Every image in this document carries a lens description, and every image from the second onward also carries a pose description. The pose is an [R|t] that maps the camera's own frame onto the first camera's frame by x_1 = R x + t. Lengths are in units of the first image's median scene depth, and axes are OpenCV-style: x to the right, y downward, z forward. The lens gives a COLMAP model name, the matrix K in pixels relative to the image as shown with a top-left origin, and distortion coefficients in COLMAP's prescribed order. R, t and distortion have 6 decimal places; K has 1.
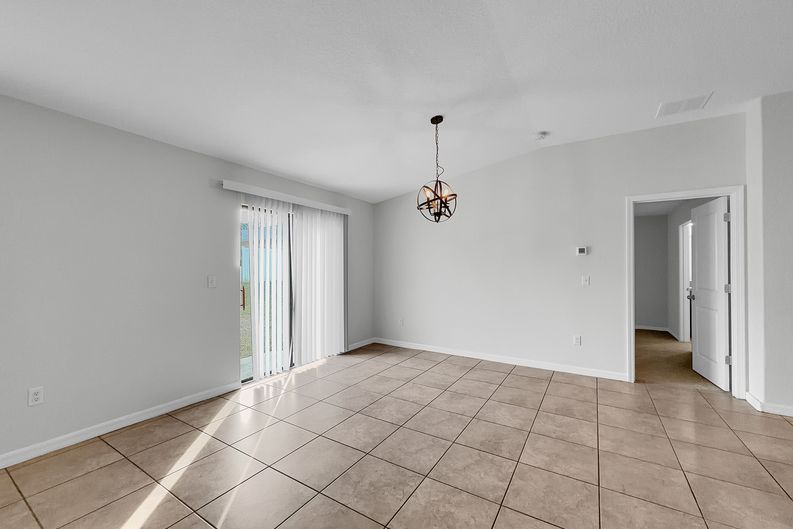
lens RADIAL K [[319.2, 0, 396.5], [0, 319.2, 264.5], [0, 0, 1]] dist [0.000513, -0.000204]
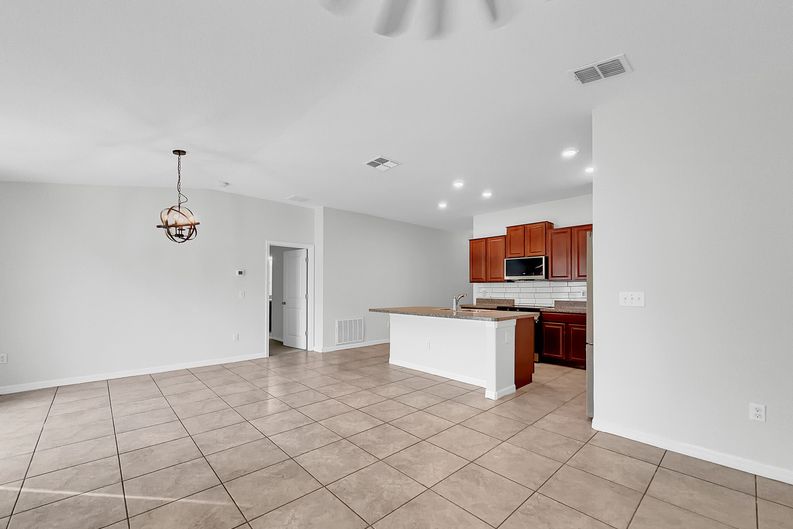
lens RADIAL K [[319.2, 0, 396.5], [0, 319.2, 264.5], [0, 0, 1]] dist [0.000513, -0.000204]
pose [[0.263085, 0.075939, 0.961779, -0.714097], [-0.015403, 0.997101, -0.074514, 0.018507], [-0.964650, 0.004789, 0.263492, -0.043898]]
